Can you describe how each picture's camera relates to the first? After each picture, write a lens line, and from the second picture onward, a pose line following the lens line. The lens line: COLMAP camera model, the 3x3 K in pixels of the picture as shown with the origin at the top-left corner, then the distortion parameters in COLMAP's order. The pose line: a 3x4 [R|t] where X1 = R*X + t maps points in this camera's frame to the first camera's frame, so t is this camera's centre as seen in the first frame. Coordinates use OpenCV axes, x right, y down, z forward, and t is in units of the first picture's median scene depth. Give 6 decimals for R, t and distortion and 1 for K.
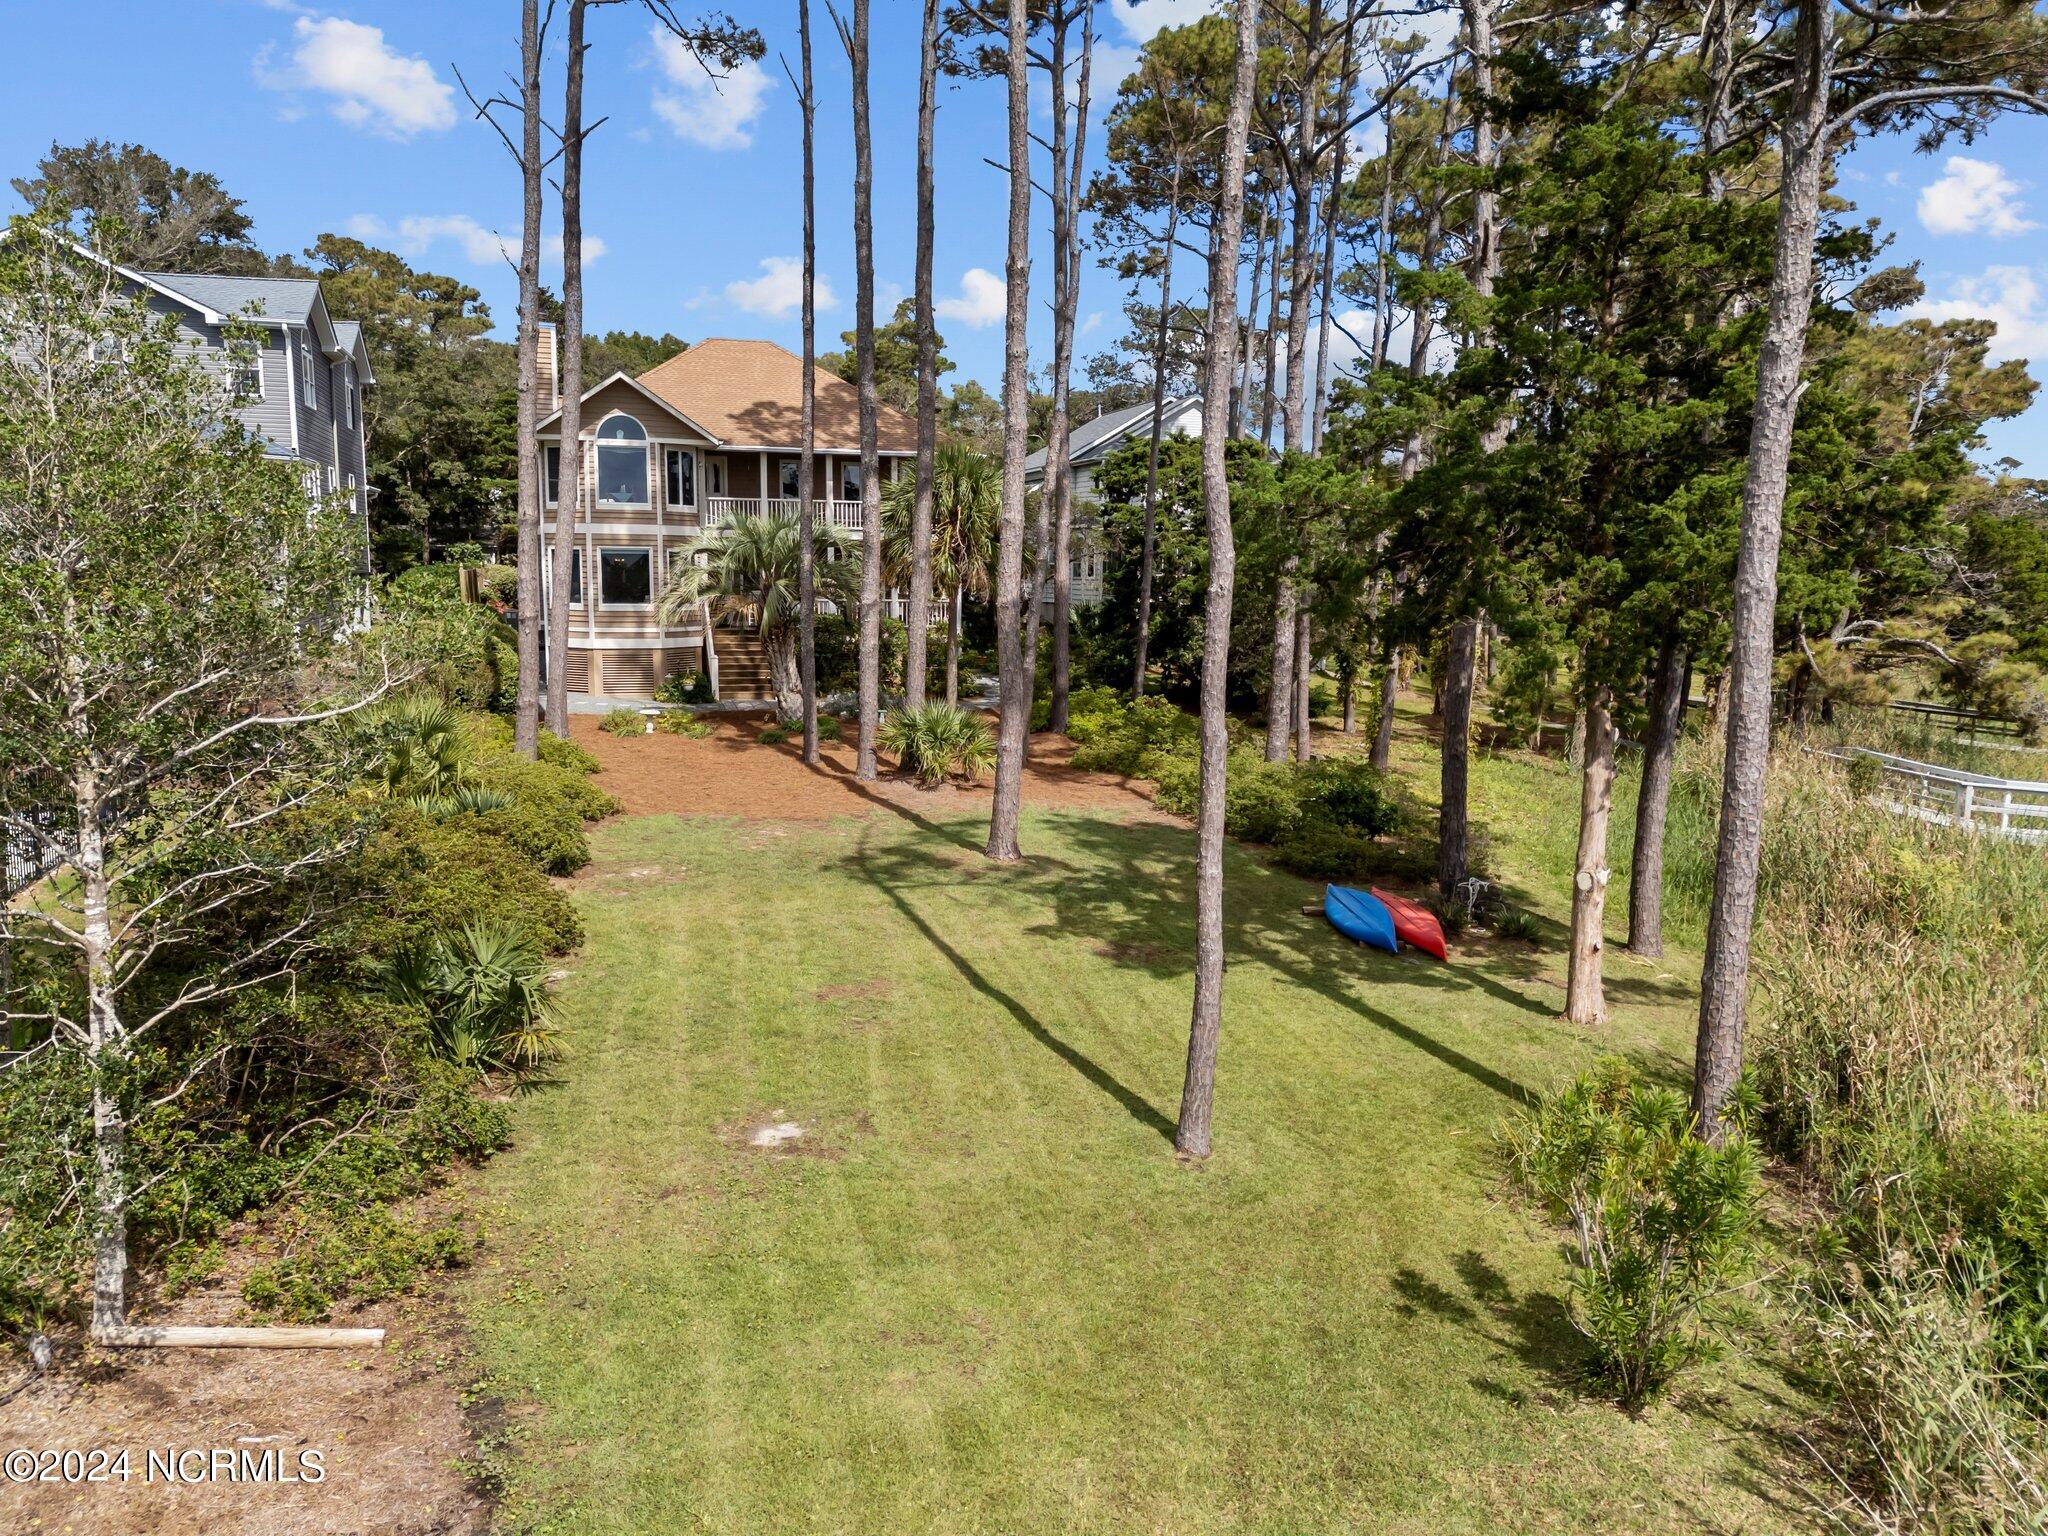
lens RADIAL K [[1443.5, 0, 1034.3], [0, 1443.5, 776.0], [0, 0, 1]] dist [0.028164, -0.012767]
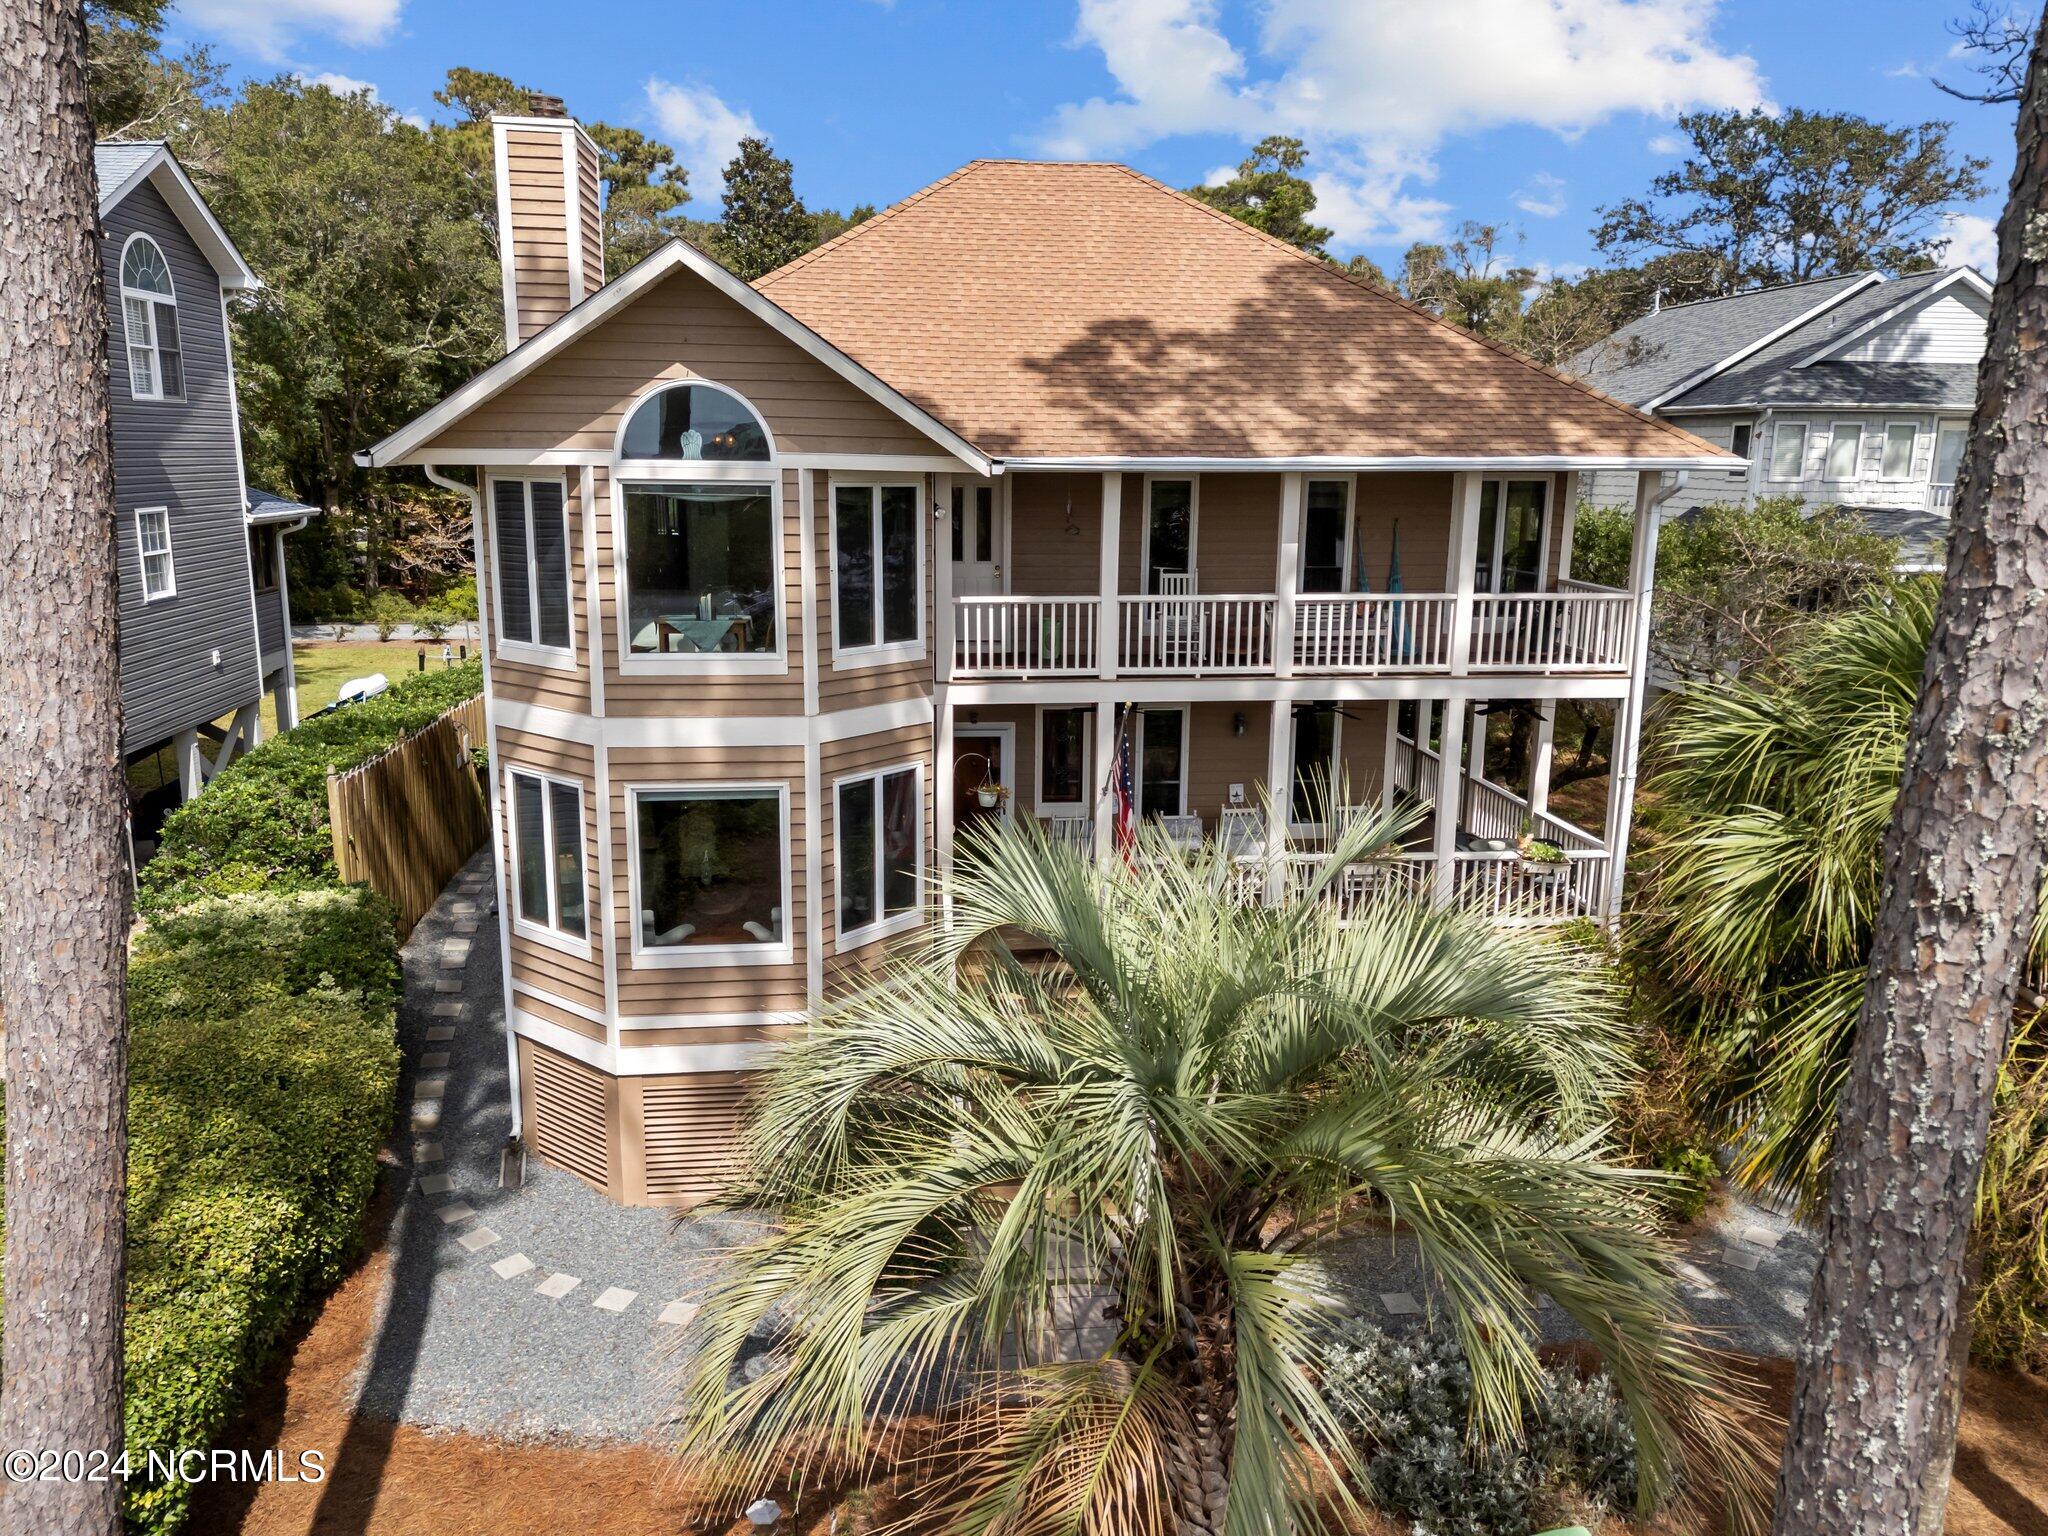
lens RADIAL K [[1443.5, 0, 1021.2], [0, 1443.5, 756.5], [0, 0, 1]] dist [0.028164, -0.012767]
pose [[0.982130, 0.038515, -0.184220, -0.150957], [-0.027045, 0.997559, 0.064377, -0.186426], [0.186249, -0.058244, 0.980775, 0.685127]]
